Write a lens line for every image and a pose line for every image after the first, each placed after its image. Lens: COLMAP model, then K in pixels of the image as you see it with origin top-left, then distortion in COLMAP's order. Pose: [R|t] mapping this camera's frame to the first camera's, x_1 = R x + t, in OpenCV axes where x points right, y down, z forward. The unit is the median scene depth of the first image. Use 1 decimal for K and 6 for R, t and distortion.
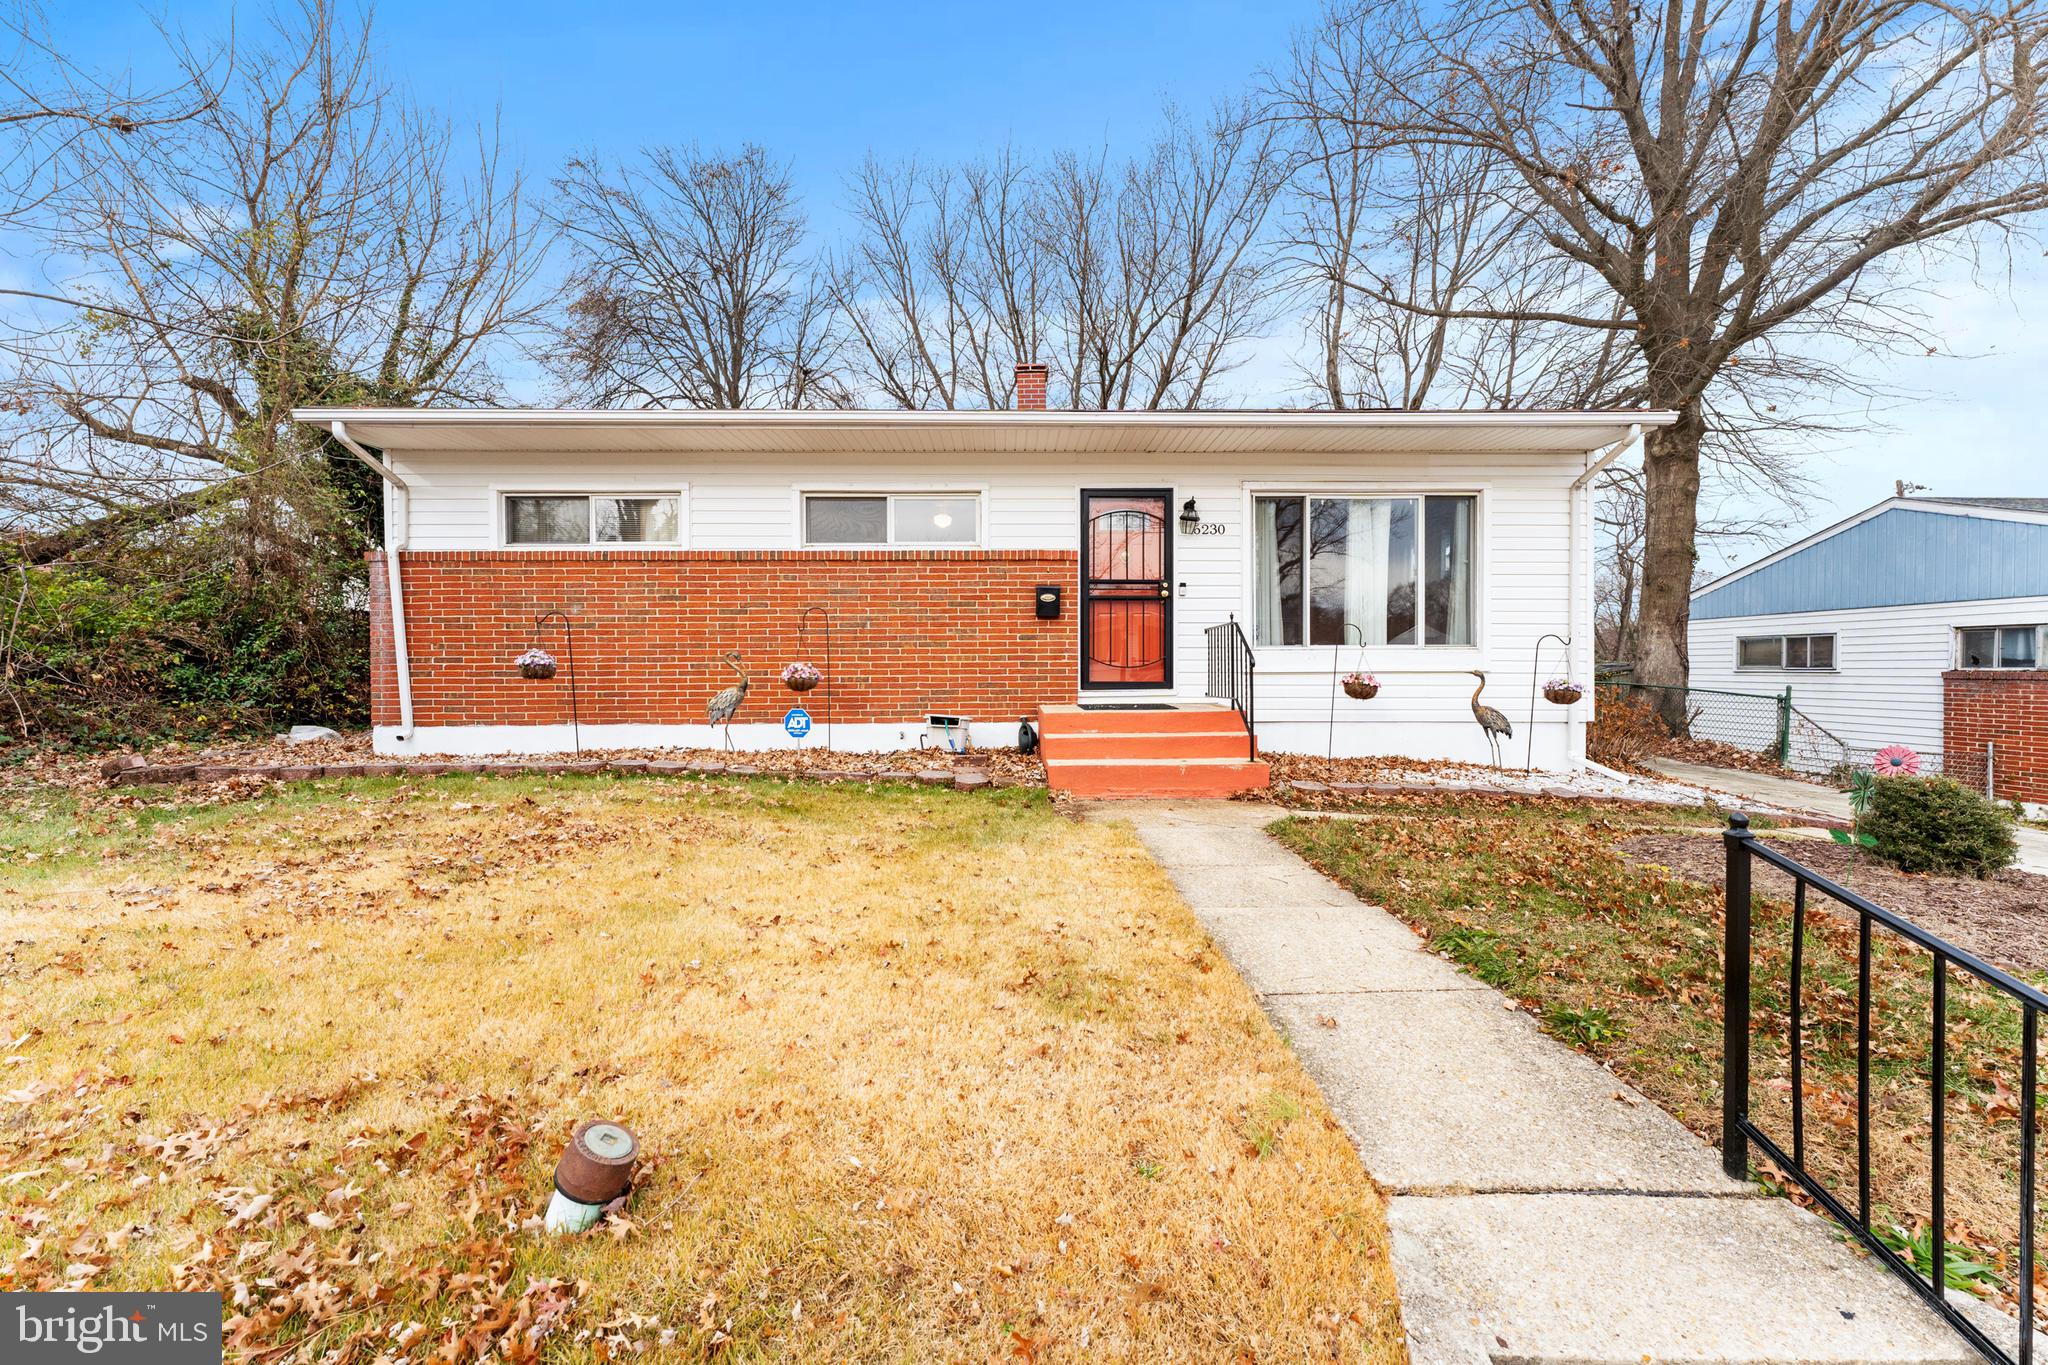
lens RADIAL K [[828.2, 0, 1020.5], [0, 828.2, 672.8], [0, 0, 1]] dist [0.000648, -0.000015]
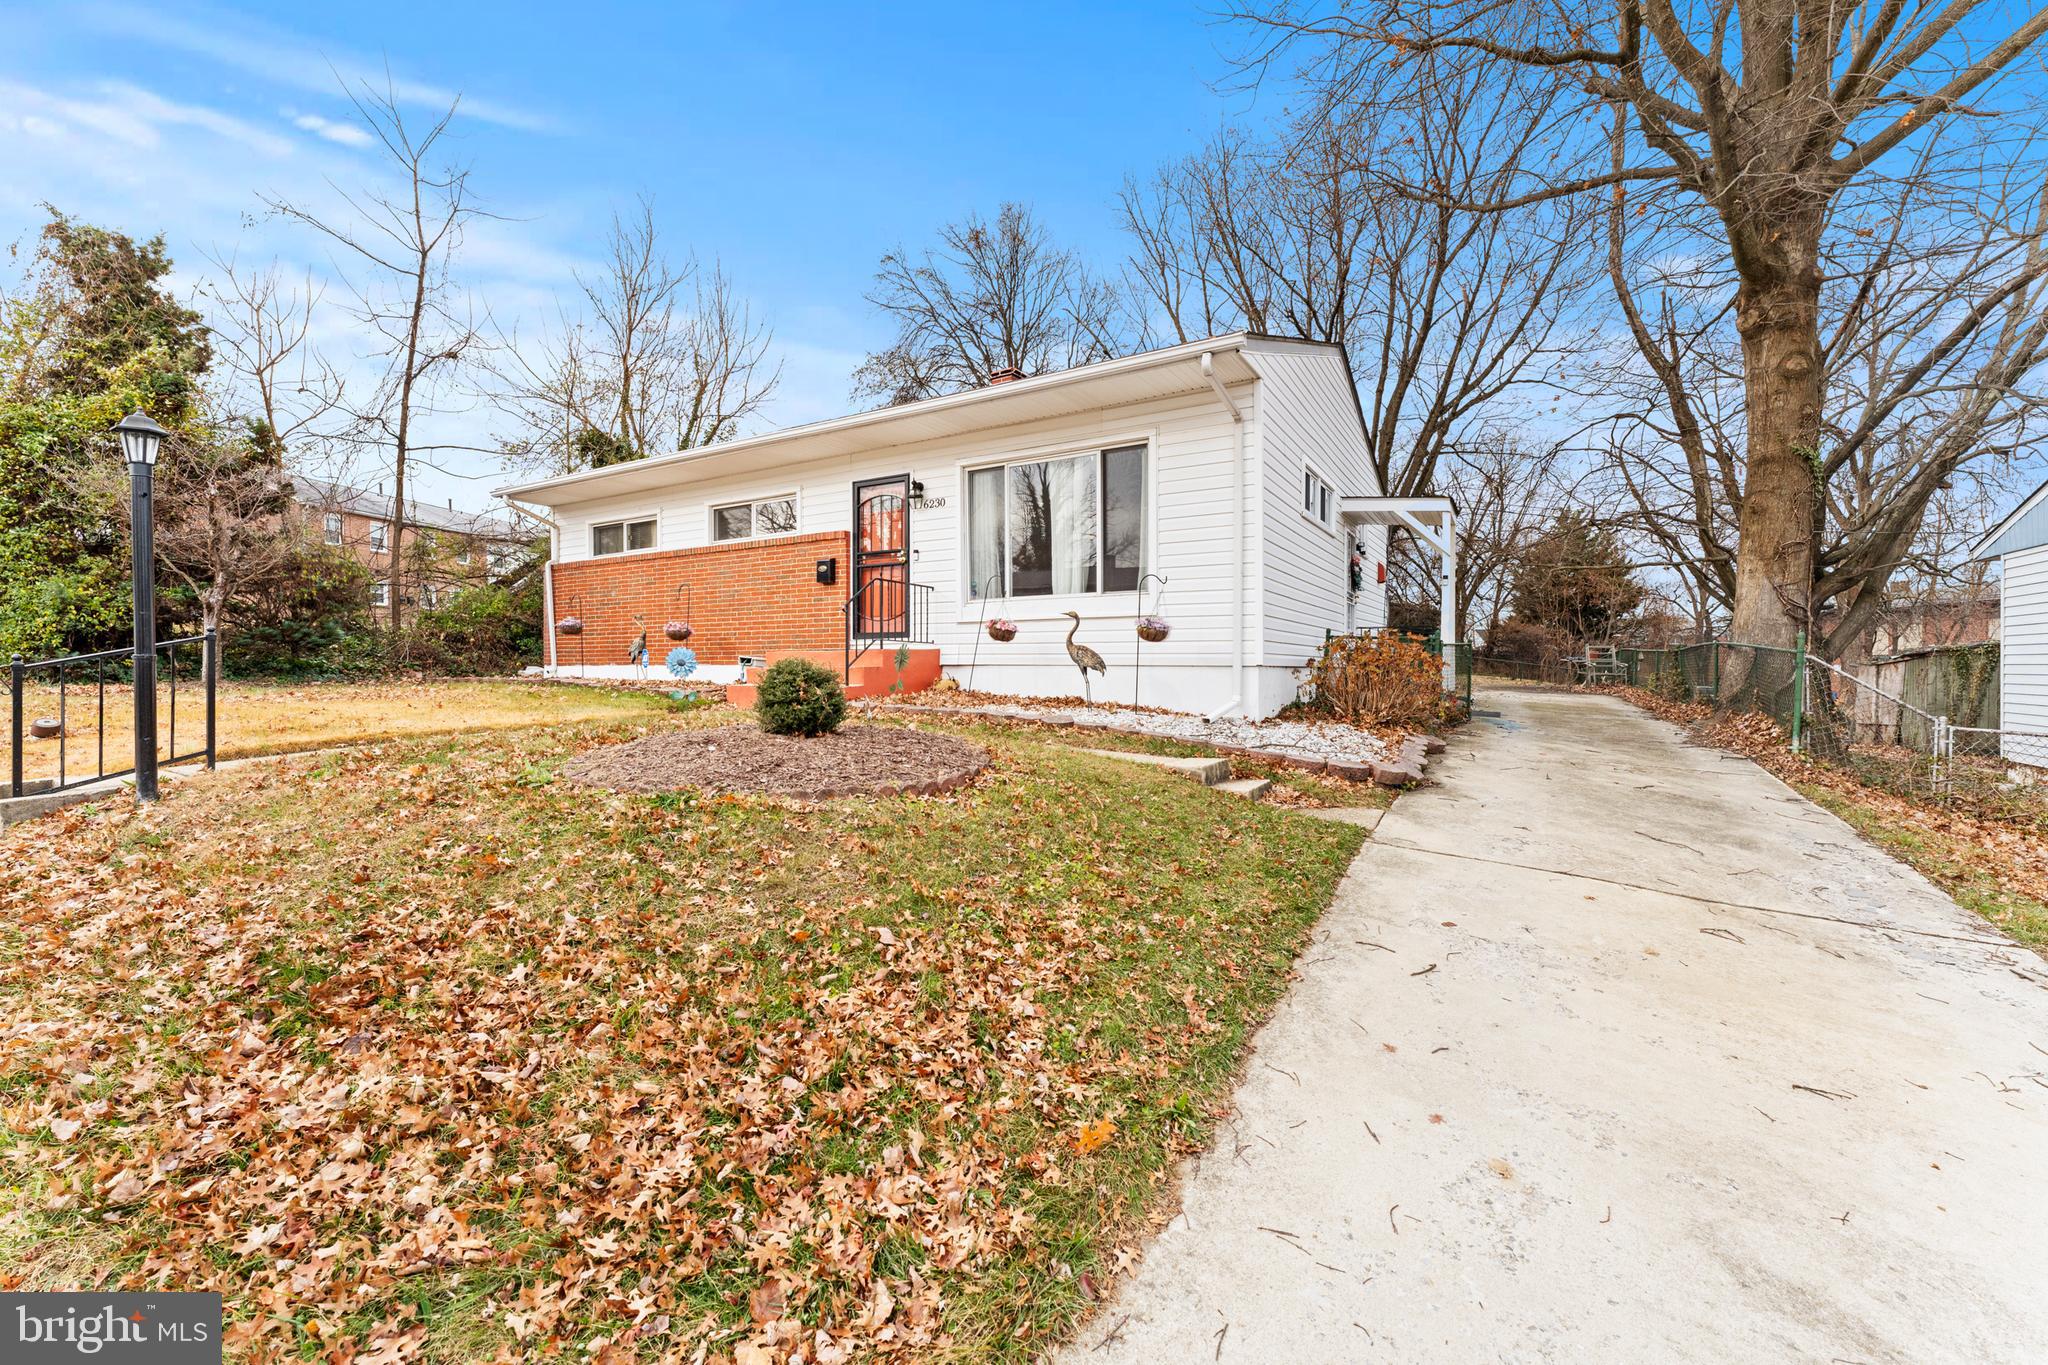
lens RADIAL K [[828.2, 0, 1023.2], [0, 828.2, 672.2], [0, 0, 1]] dist [0.000648, -0.000015]
pose [[0.847581, 0.006654, -0.530625, 0.977263], [-0.007087, 0.999974, 0.001219, 0.069041], [0.530619, 0.002727, 0.847606, 0.053139]]
